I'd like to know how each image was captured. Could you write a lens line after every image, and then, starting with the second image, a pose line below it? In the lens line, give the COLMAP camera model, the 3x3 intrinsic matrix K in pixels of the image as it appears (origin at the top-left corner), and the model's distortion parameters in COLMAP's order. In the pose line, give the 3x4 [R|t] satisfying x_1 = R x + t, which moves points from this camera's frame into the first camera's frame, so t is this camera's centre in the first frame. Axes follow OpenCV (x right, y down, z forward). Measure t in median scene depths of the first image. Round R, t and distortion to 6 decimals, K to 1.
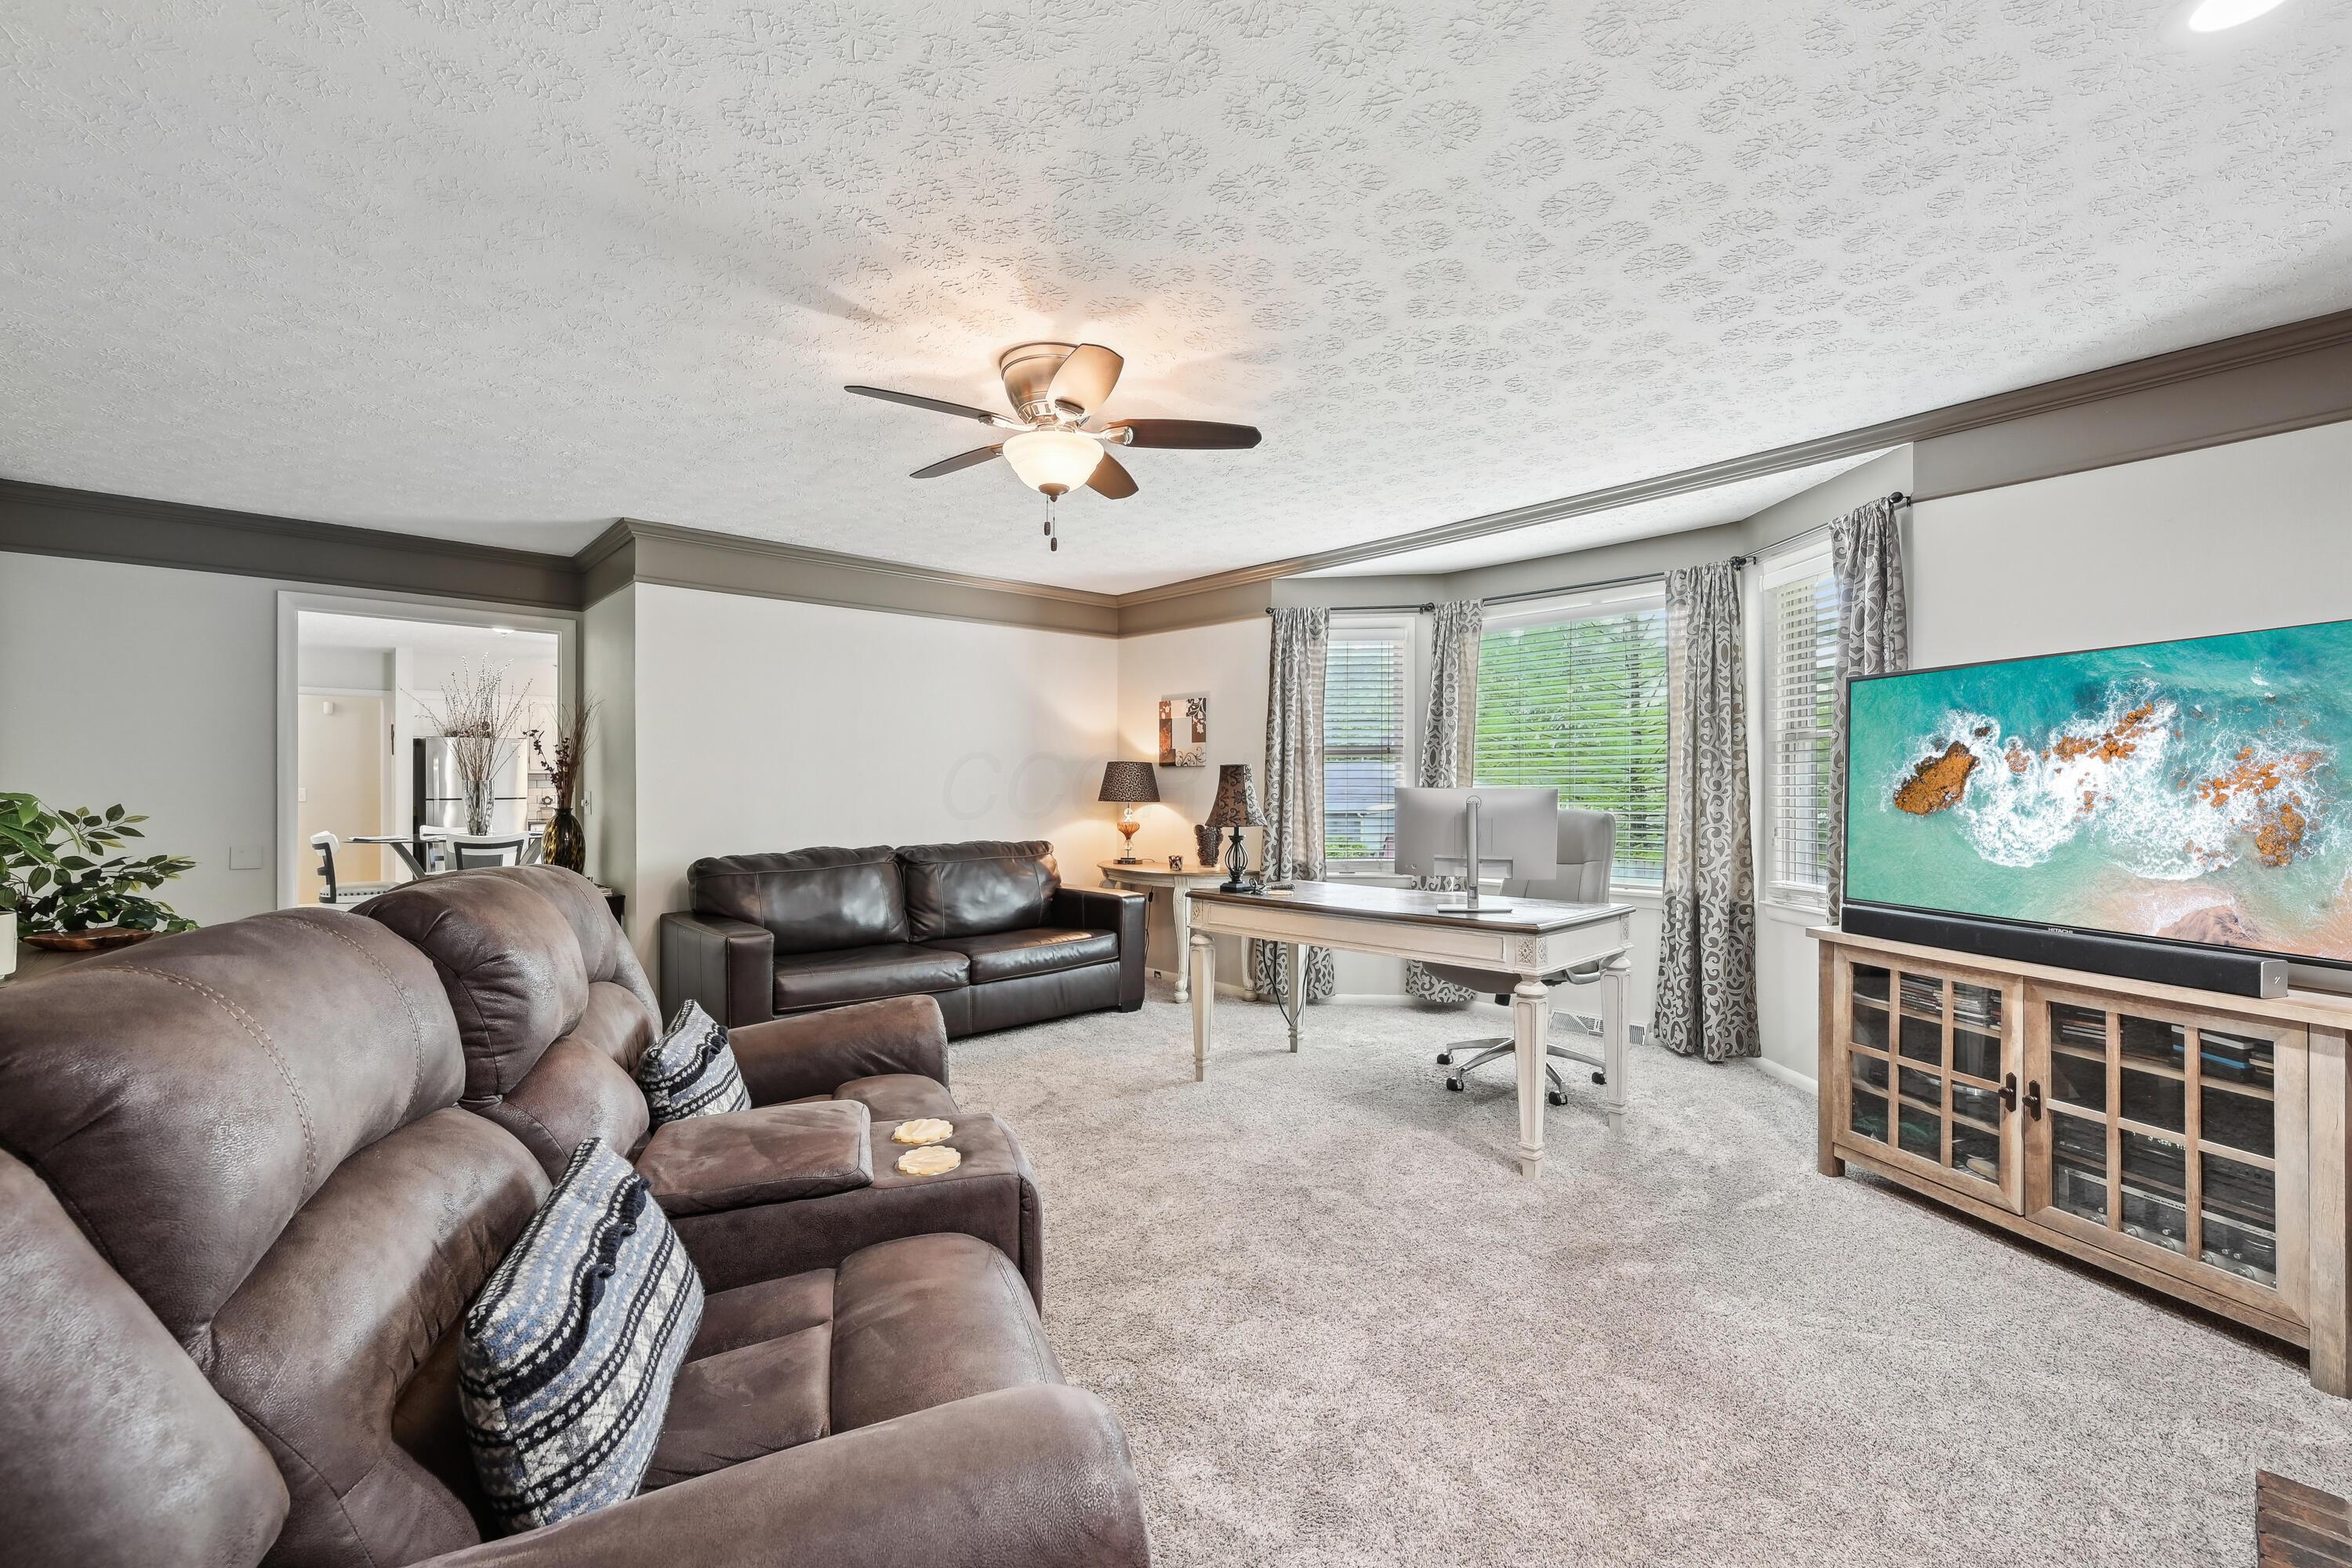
lens RADIAL K [[963.6, 0, 1179.9], [0, 963.6, 785.1], [0, 0, 1]] dist [-0.000855, -0.000105]
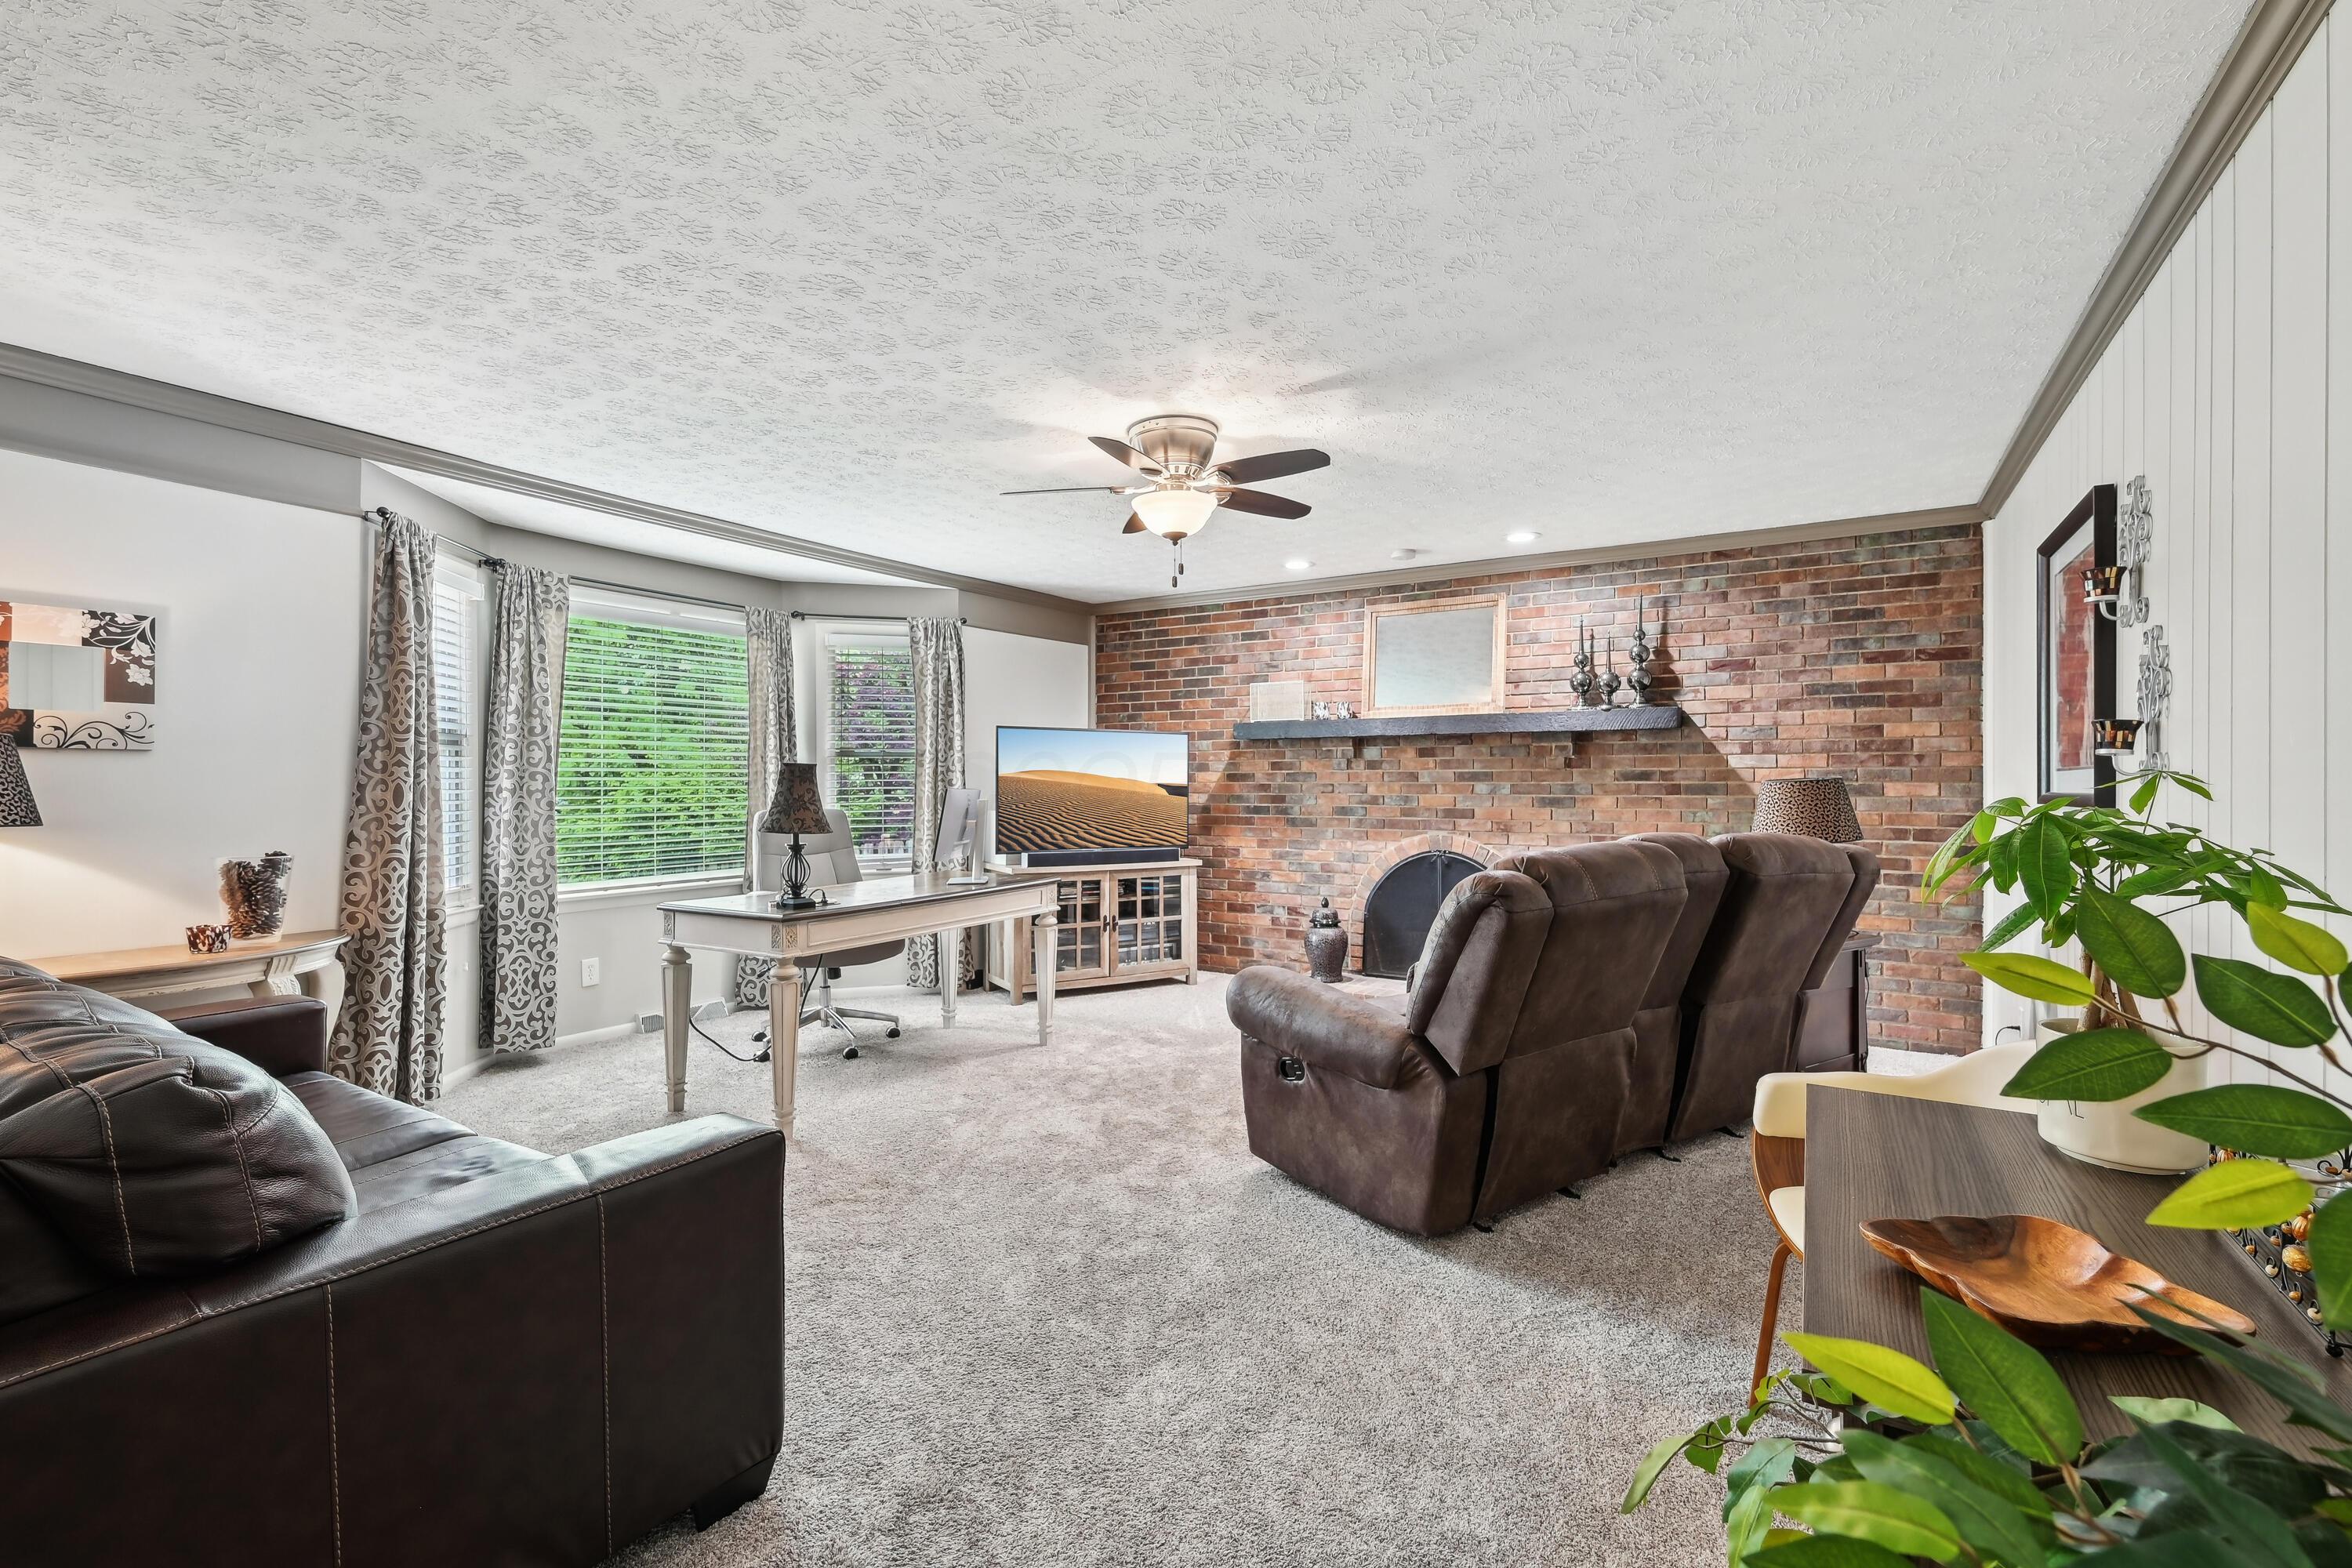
lens RADIAL K [[1001.4, 0, 1174.2], [0, 1001.4, 781.3], [0, 0, 1]] dist [-0.000378, -0.000137]
pose [[-0.240262, 0.005976, 0.970690, -1.414031], [0.001543, 0.999982, -0.005774, 0.000508], [-0.970707, 0.000110, -0.240266, 1.376968]]
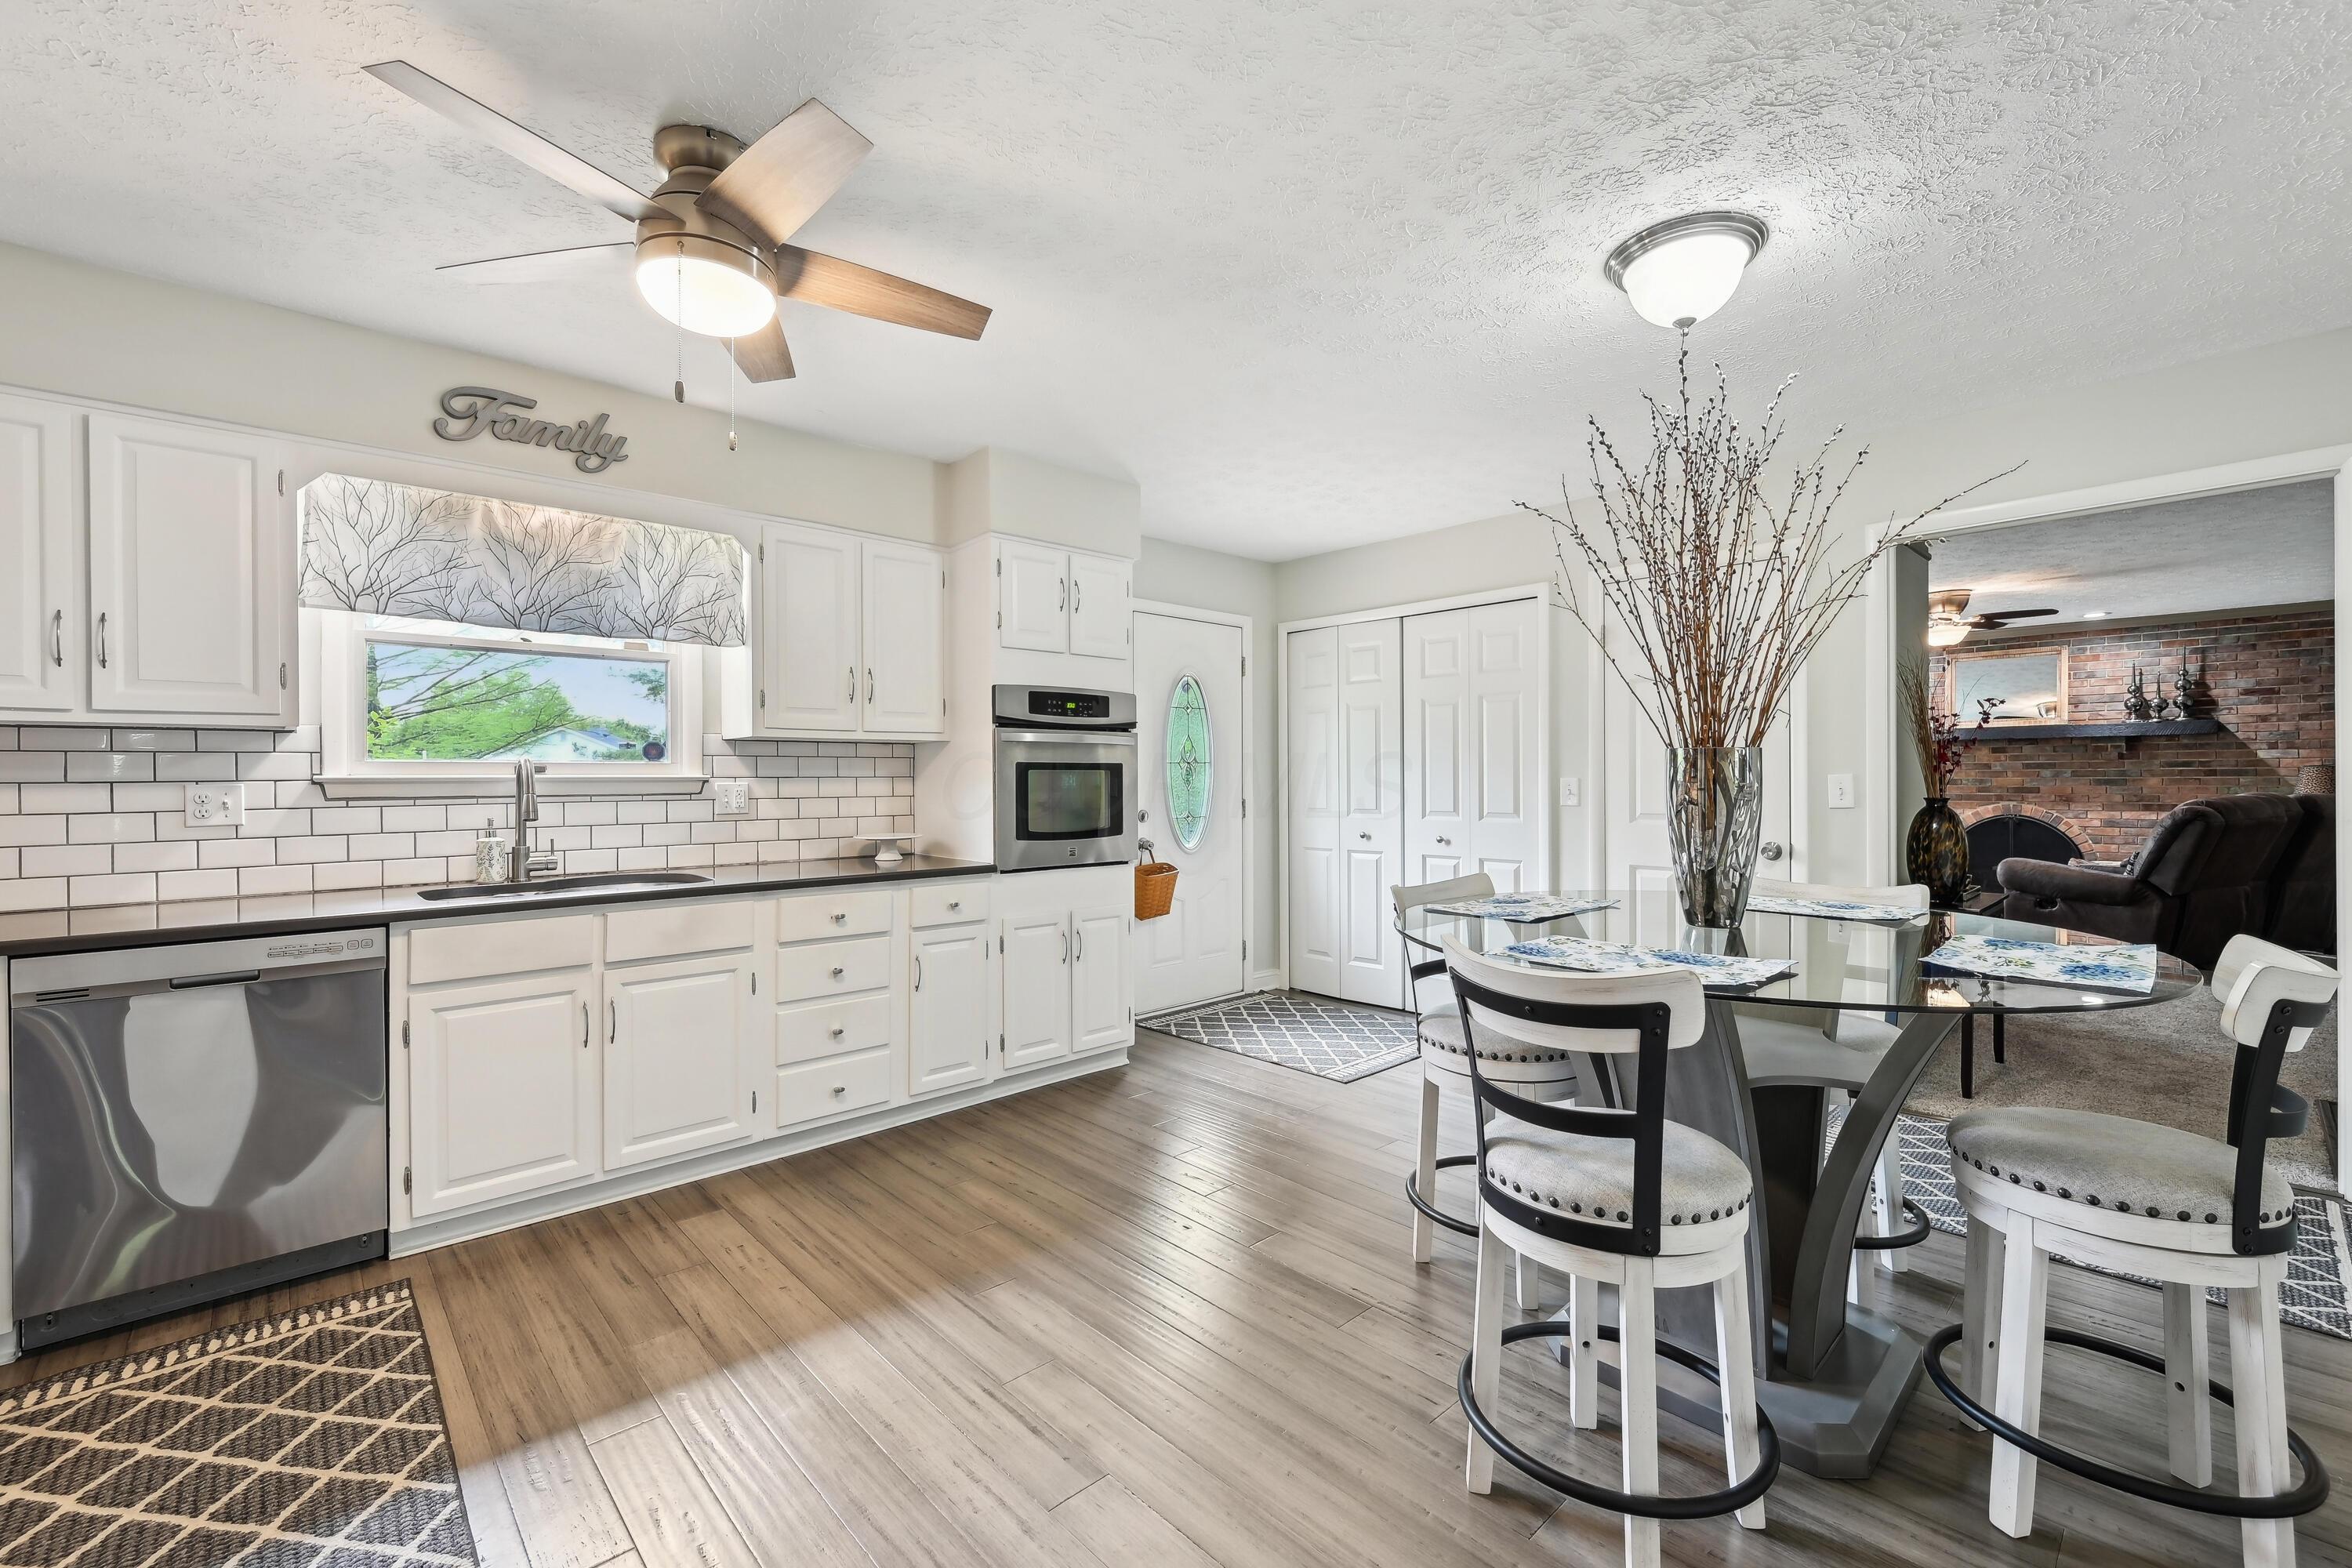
lens RADIAL K [[963.6, 0, 1180.8], [0, 963.6, 787.8], [0, 0, 1]] dist [-0.000855, -0.000105]
pose [[0.004621, -0.003431, 0.999983, -2.550604], [0.006205, 0.999975, 0.003402, 0.021179], [-0.999970, 0.006189, 0.004642, 2.898368]]
